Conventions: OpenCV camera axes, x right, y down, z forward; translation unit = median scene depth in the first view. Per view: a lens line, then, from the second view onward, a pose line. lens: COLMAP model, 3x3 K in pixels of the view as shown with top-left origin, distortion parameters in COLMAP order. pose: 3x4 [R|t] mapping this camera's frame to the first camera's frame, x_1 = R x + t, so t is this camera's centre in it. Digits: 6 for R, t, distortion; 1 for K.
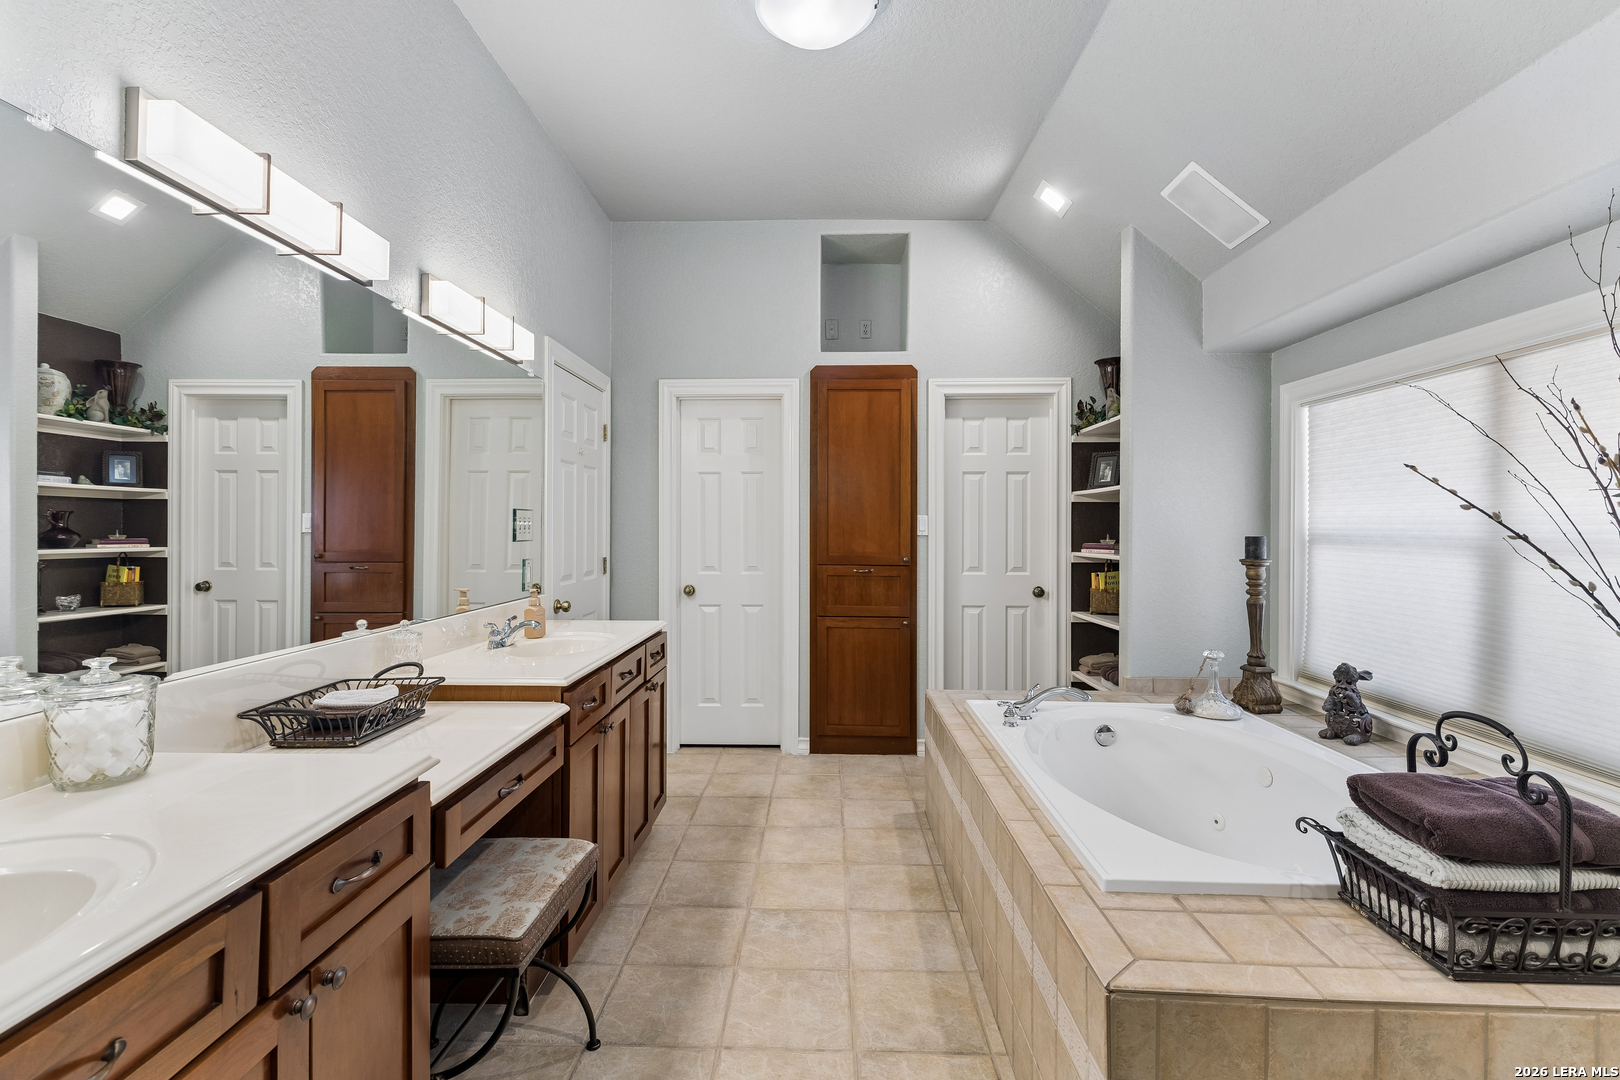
lens RADIAL K [[737.6, 0, 808.6], [0, 737.6, 529.6], [0, 0, 1]] dist [0.000042, 0.001589]
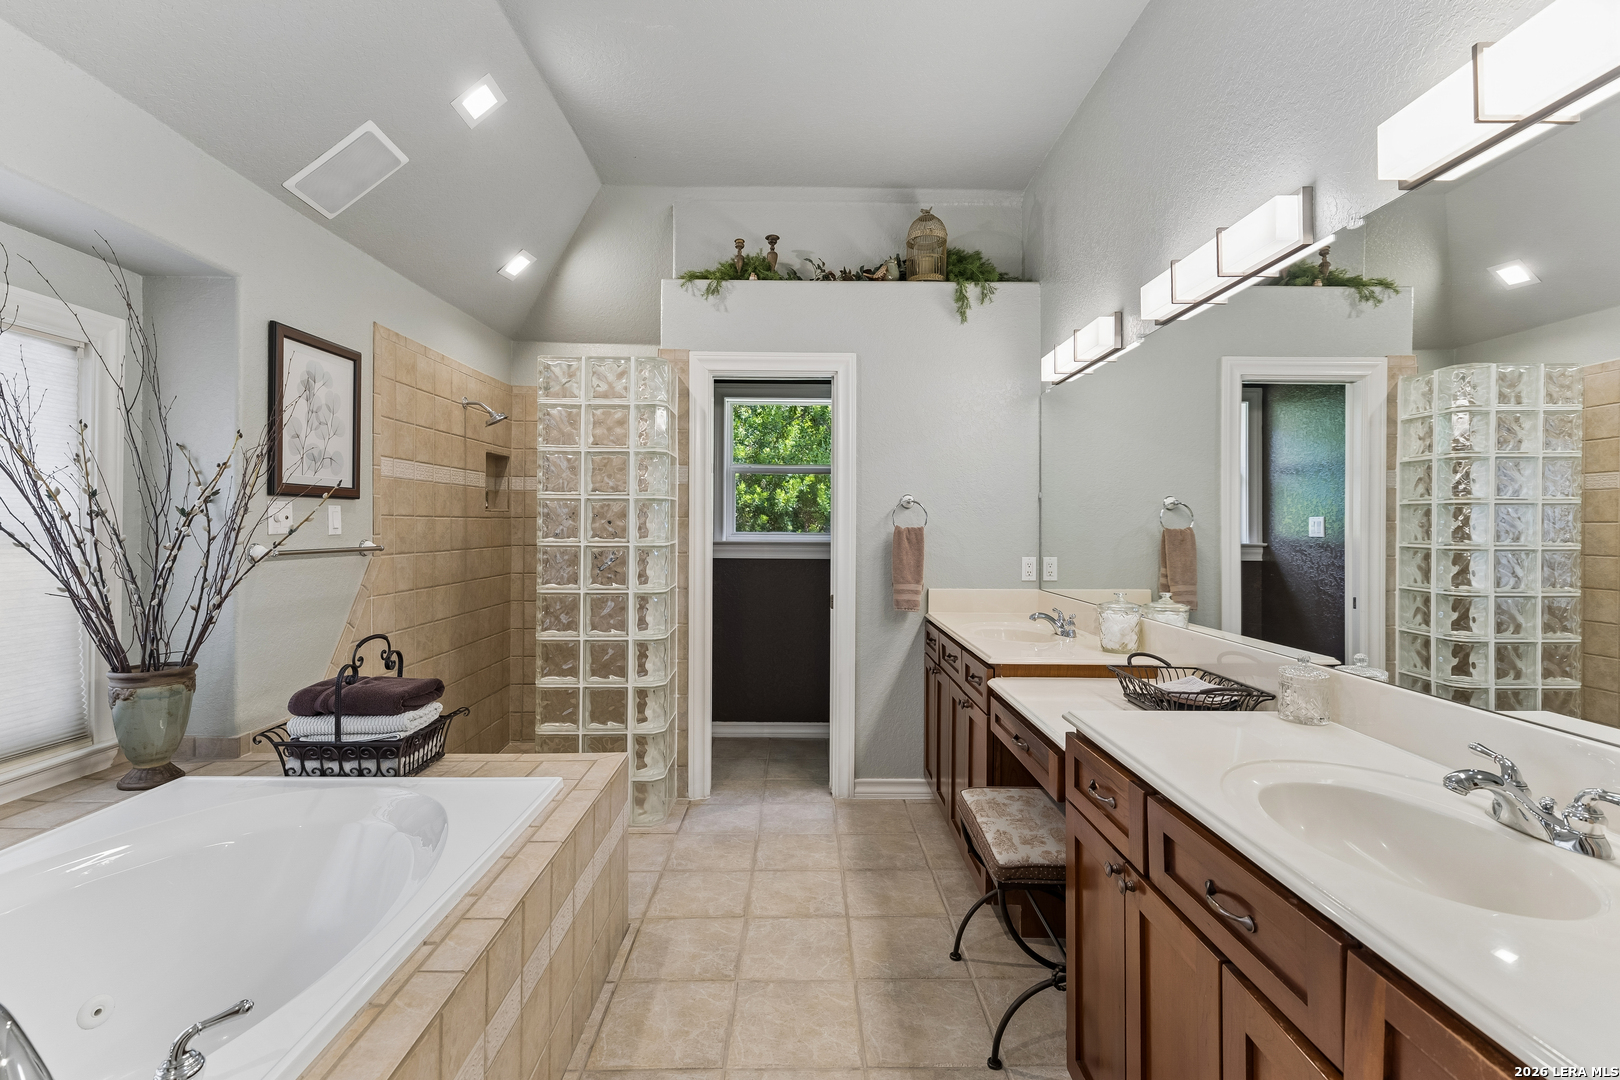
lens RADIAL K [[737.6, 0, 805.3], [0, 737.6, 530.5], [0, 0, 1]] dist [0.000042, 0.001589]
pose [[-0.999321, -0.008479, -0.035858, -0.003126], [-0.008845, 0.999910, 0.010056, -0.008818], [0.035770, 0.010366, -0.999306, 2.274910]]
